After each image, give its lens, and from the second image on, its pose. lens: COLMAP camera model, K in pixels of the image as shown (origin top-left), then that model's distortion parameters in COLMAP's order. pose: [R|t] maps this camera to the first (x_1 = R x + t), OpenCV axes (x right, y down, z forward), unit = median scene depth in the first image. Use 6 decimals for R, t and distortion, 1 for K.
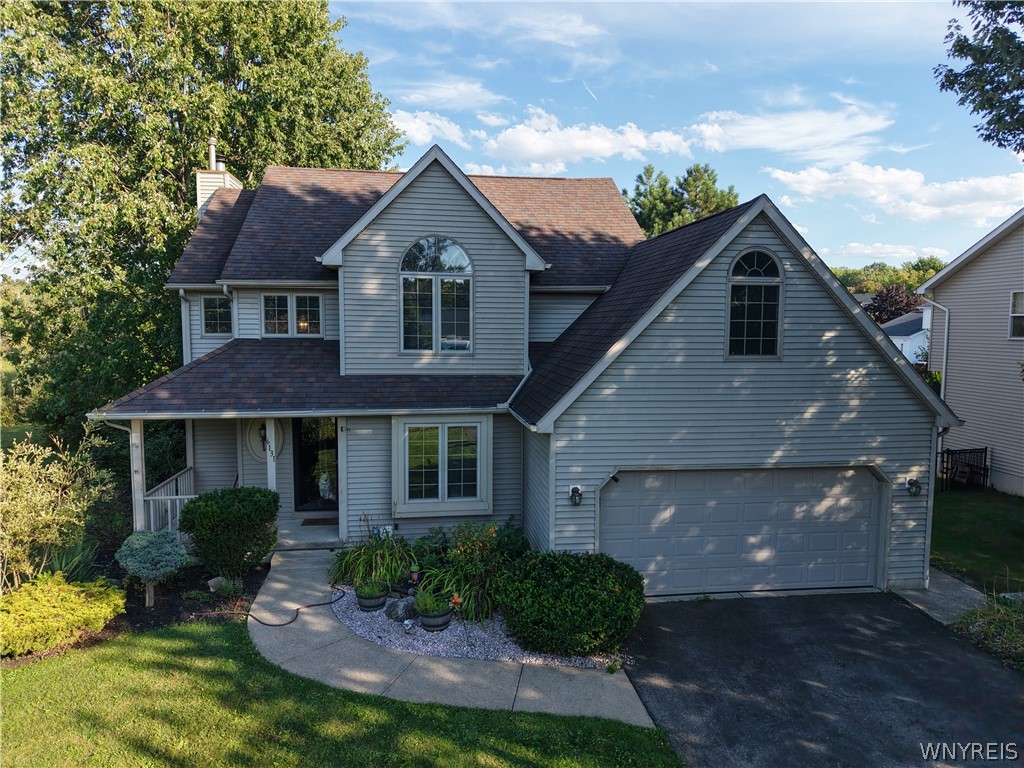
lens RADIAL K [[681.9, 0, 508.7], [0, 681.9, 379.9], [0, 0, 1]] dist [0.051602, -0.053056]
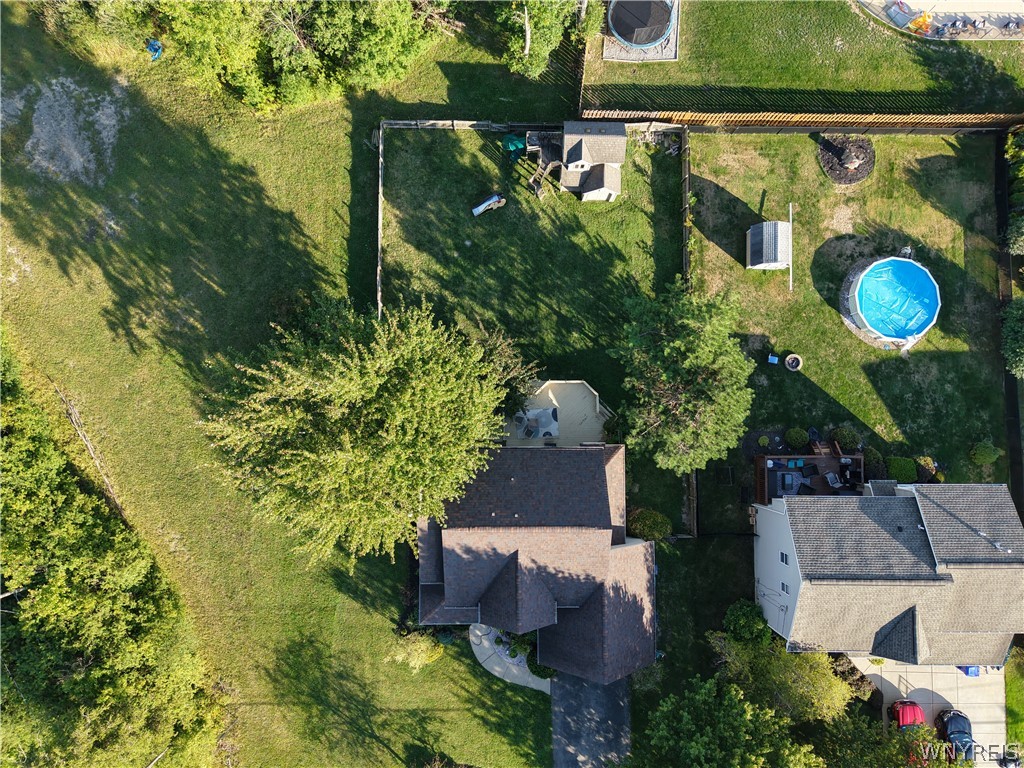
lens RADIAL K [[681.9, 0, 508.7], [0, 681.9, 379.9], [0, 0, 1]] dist [0.051602, -0.053056]
pose [[0.990991, 0.133902, 0.002803, -0.437870], [-0.022608, 0.146615, 0.988935, -4.896027], [0.132009, -0.980089, 0.148321, 2.365053]]
